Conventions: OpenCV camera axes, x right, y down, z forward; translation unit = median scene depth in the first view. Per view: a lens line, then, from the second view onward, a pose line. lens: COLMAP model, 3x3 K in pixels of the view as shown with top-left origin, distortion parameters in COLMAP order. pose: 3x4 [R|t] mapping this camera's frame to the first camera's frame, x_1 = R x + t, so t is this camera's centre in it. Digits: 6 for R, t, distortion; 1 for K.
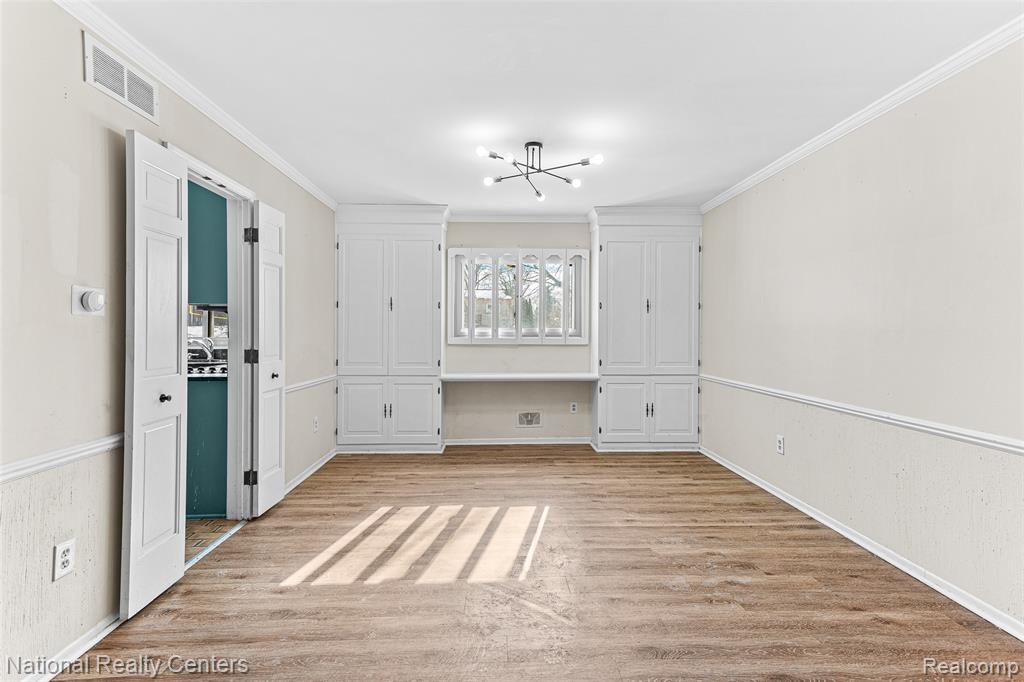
lens RADIAL K [[482.7, 0, 507.3], [0, 482.7, 330.4], [0, 0, 1]] dist [0.023179, 0.000536]
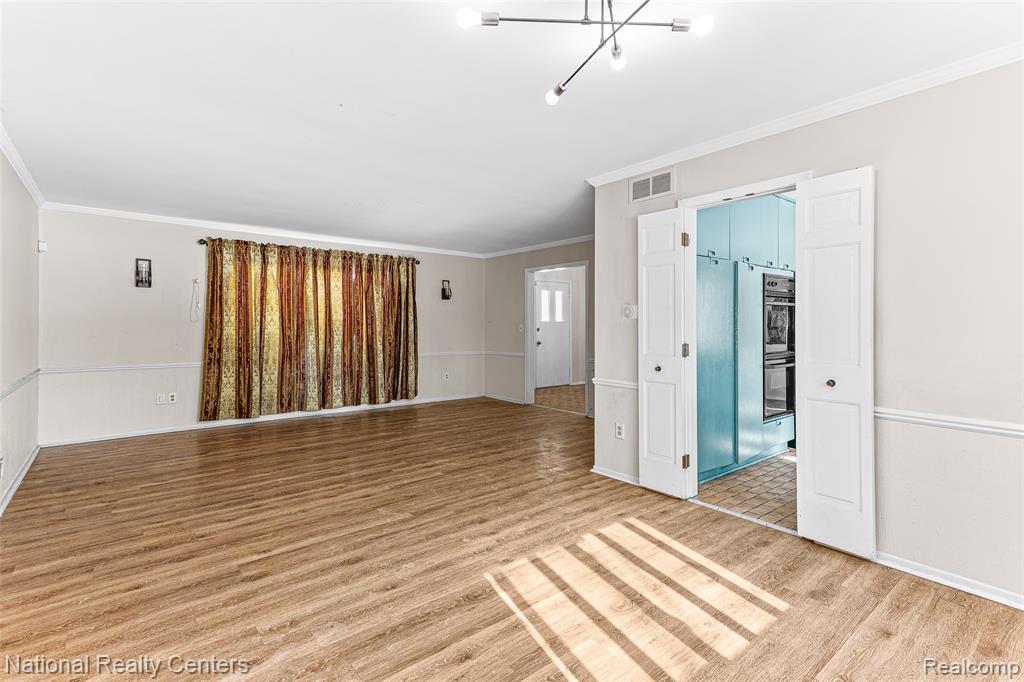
lens RADIAL K [[482.7, 0, 507.3], [0, 482.7, 330.4], [0, 0, 1]] dist [0.023179, 0.000536]
pose [[-0.796279, 0.003097, -0.604921, 0.465861], [-0.003045, 0.999954, 0.009128, -0.000361], [0.604921, 0.009110, -0.796233, 1.413766]]
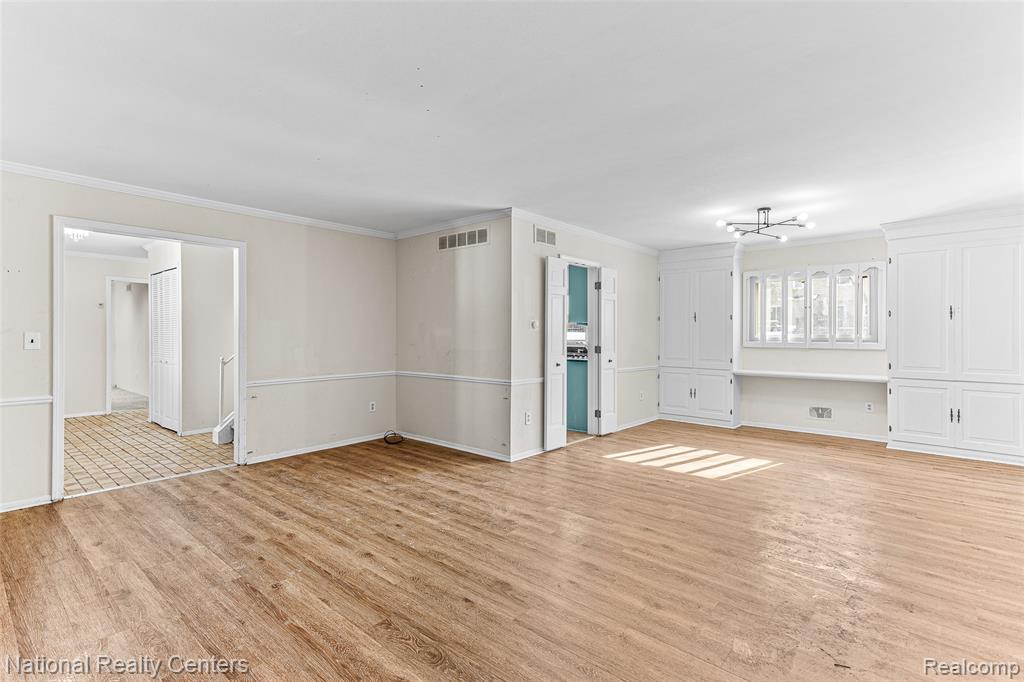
lens RADIAL K [[487.7, 0, 508.1], [0, 487.7, 336.6], [0, 0, 1]] dist [0.047340, 0.000472]
pose [[0.727954, 0.003718, -0.685615, 0.532180], [-0.000753, 0.999989, 0.004623, -0.006611], [0.685625, -0.002849, 0.727949, -0.634565]]
